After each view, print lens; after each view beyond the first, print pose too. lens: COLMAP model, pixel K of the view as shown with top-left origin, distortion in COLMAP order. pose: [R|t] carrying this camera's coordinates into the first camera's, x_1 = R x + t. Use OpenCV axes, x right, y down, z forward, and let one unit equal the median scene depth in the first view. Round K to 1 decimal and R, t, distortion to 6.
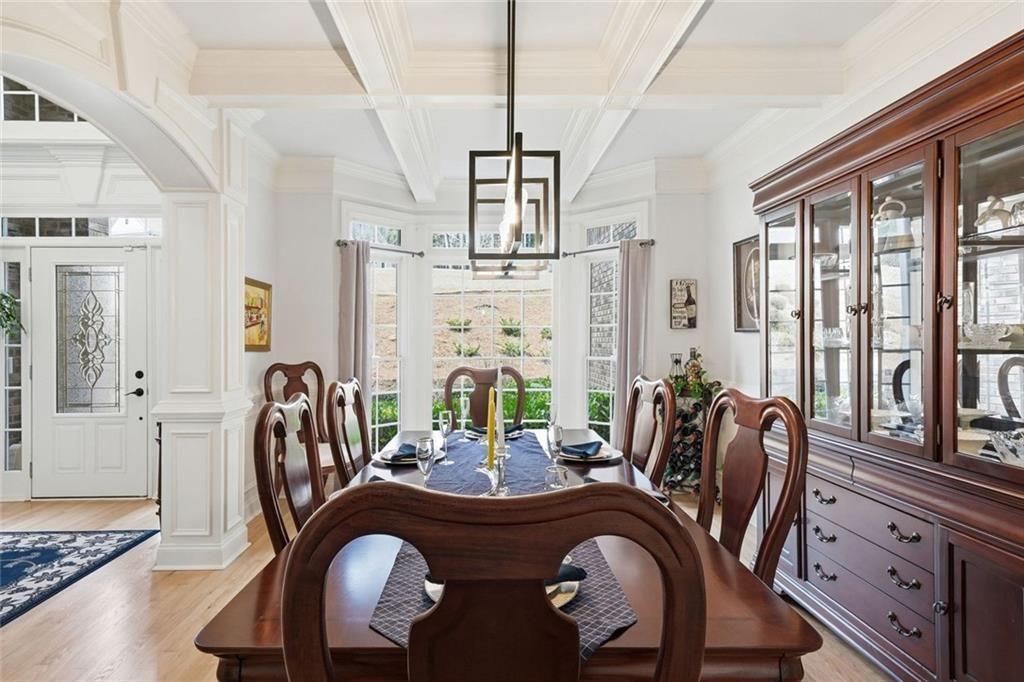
lens RADIAL K [[573.4, 0, 511.0], [0, 573.4, 343.9], [0, 0, 1]] dist [0.004883, -0.000071]
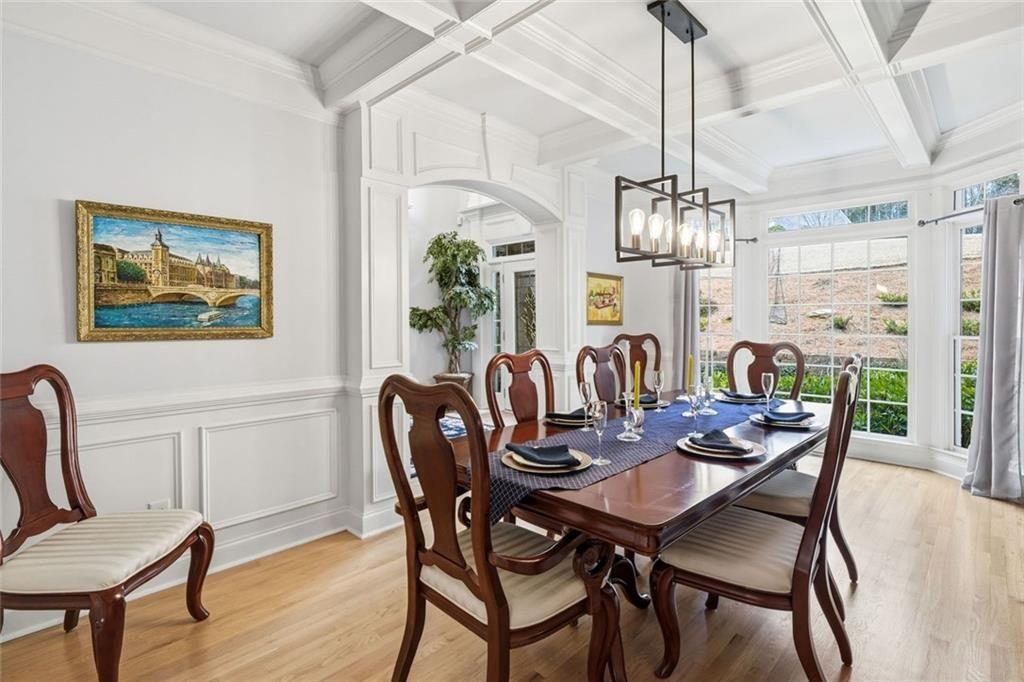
lens RADIAL K [[514.6, 0, 512.1], [0, 514.6, 332.2], [0, 0, 1]] dist [-0.002282, -0.000342]
pose [[0.688592, 0.023208, -0.724777, 0.293133], [-0.005720, 0.999630, 0.026575, -0.001927], [0.725126, -0.014154, 0.688470, -0.038081]]
